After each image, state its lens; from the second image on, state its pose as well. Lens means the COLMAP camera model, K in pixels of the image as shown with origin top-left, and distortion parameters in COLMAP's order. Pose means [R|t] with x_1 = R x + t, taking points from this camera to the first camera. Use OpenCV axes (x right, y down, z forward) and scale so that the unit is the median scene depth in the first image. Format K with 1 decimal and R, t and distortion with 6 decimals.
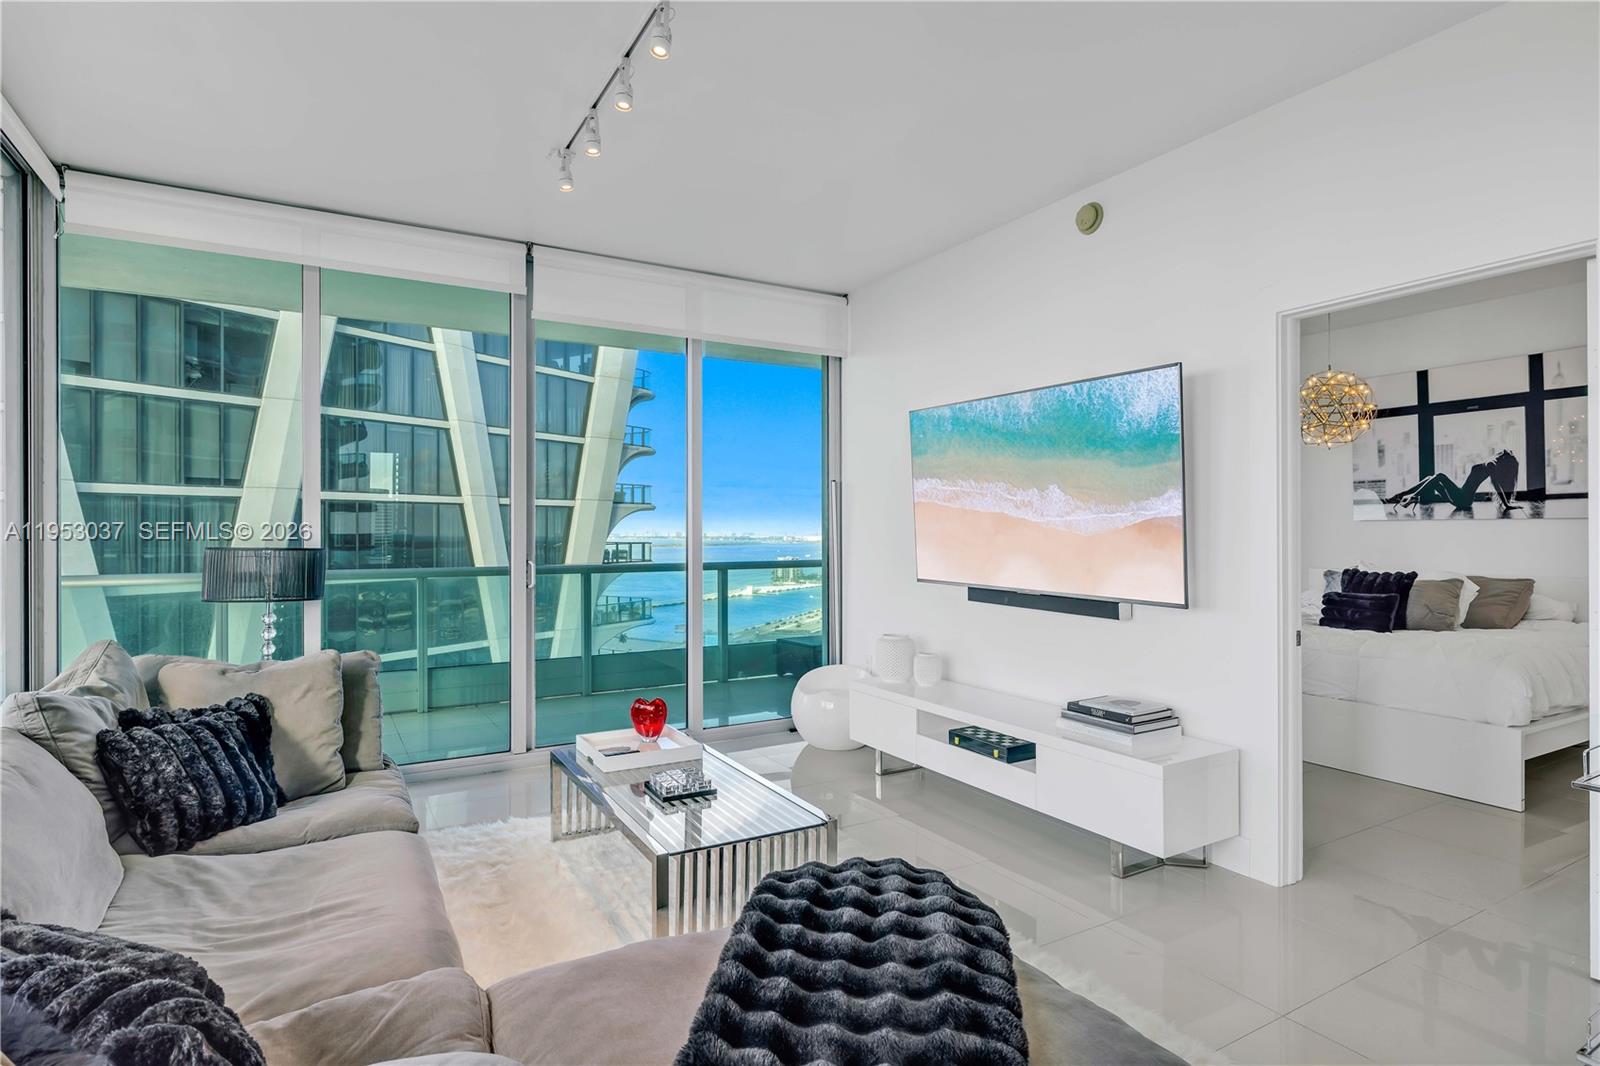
lens RADIAL K [[823.7, 0, 799.7], [0, 823.7, 526.9], [0, 0, 1]] dist [-0.001830, -0.001056]
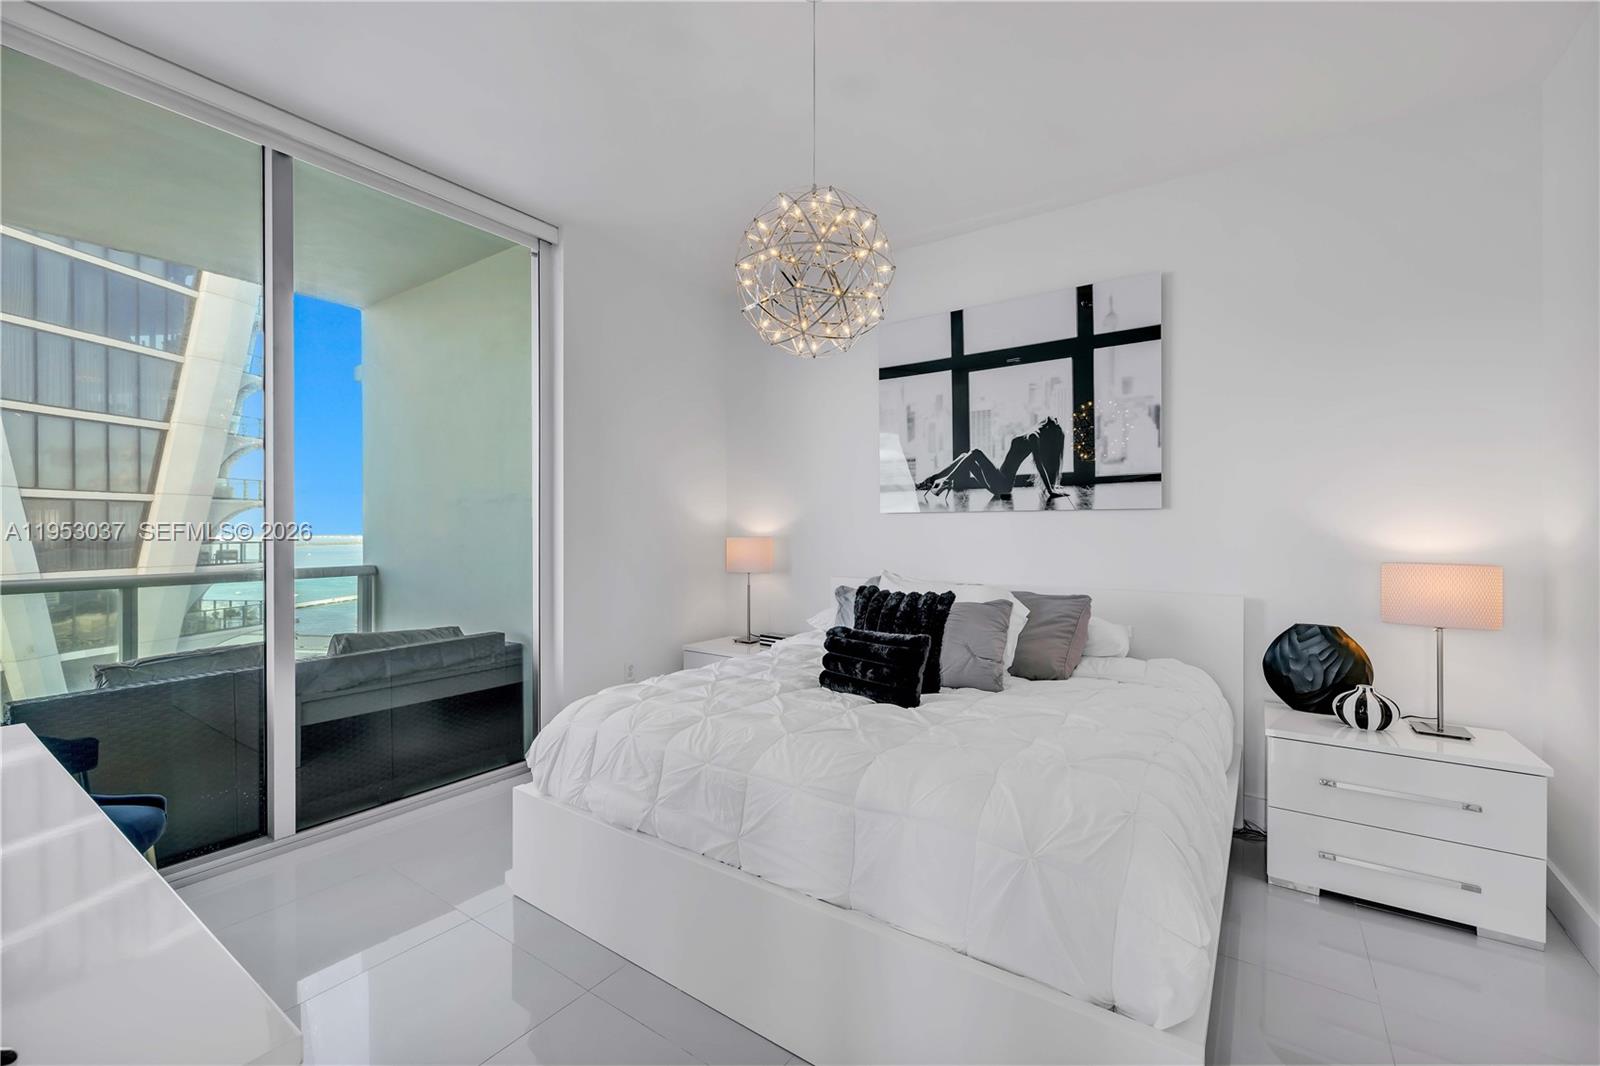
lens RADIAL K [[692.4, 0, 796.2], [0, 692.4, 527.7], [0, 0, 1]] dist [0.000912, 0.000036]
pose [[0.904754, 0.001595, 0.425931, 0.386893], [-0.002421, 0.999996, 0.001399, 0.005571], [-0.425927, -0.002297, 0.904755, 0.532968]]
